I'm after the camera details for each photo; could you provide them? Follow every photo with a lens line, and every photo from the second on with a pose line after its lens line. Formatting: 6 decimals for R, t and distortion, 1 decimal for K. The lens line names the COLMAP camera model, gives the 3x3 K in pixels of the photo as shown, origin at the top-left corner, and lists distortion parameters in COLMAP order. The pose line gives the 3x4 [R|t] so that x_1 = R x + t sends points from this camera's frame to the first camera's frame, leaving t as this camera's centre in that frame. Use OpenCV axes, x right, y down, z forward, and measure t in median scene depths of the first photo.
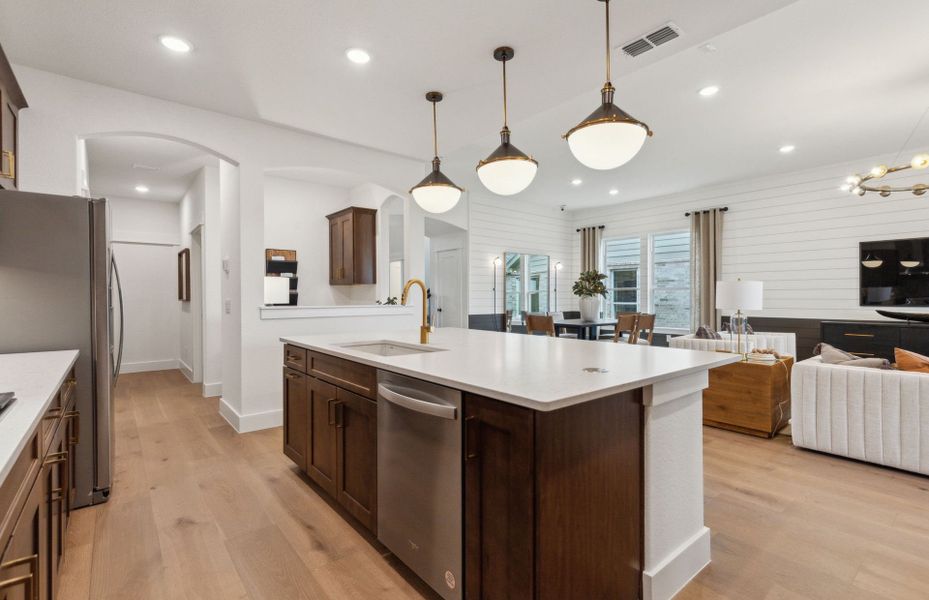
lens RADIAL K [[426.9, 0, 465.3], [0, 426.9, 295.6], [0, 0, 1]] dist [-0.001574, -0.000133]
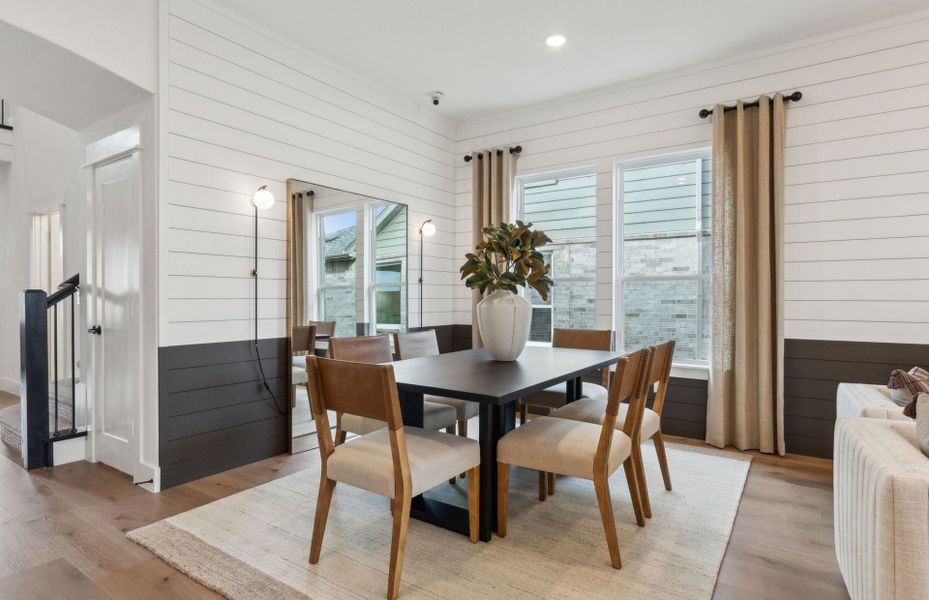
lens RADIAL K [[489.2, 0, 466.2], [0, 489.2, 298.5], [0, 0, 1]] dist [-0.000395, -0.000015]
pose [[0.960657, 0.002496, 0.277727, 0.127064], [-0.004515, 0.999968, 0.006630, 0.003294], [-0.277702, -0.007623, 0.960637, 0.543984]]
